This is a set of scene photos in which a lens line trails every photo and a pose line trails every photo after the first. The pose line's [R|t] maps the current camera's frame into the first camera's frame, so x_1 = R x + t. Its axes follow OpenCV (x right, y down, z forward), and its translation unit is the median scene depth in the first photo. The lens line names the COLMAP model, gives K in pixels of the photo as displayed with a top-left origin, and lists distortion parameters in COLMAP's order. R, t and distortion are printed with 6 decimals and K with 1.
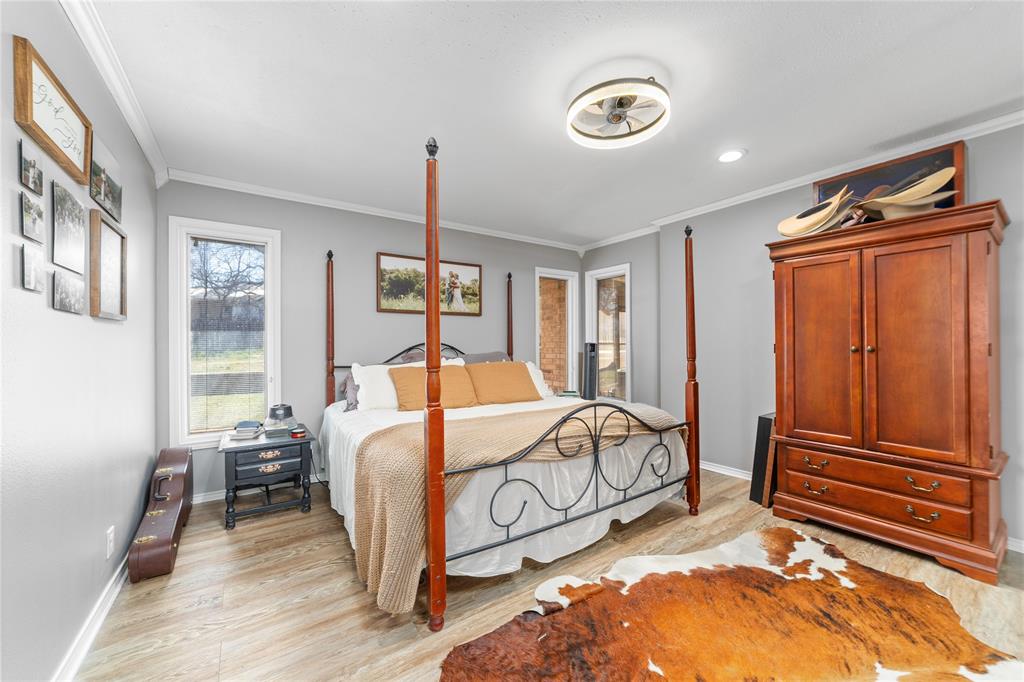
lens RADIAL K [[390.2, 0, 513.1], [0, 390.2, 344.7], [0, 0, 1]] dist [-0.029542, 0.013199]
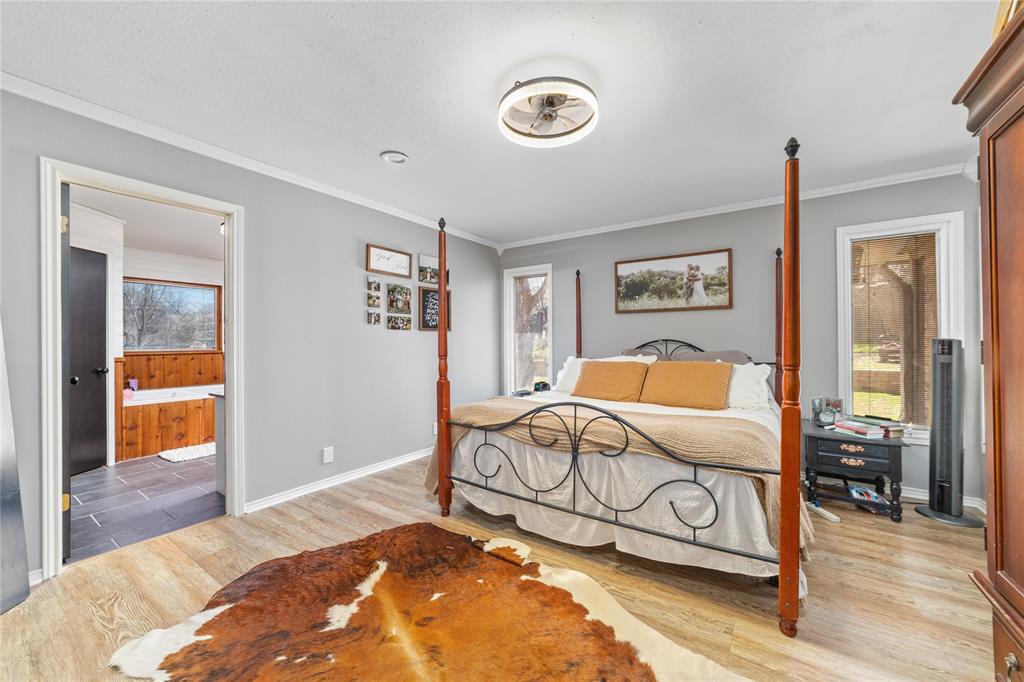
lens RADIAL K [[390.2, 0, 513.1], [0, 390.2, 344.7], [0, 0, 1]] dist [-0.029542, 0.013199]
pose [[0.361039, 0.008413, -0.932513, 1.013827], [-0.000487, 0.999961, 0.008833, -0.002649], [0.932550, -0.002735, 0.361029, 0.478229]]
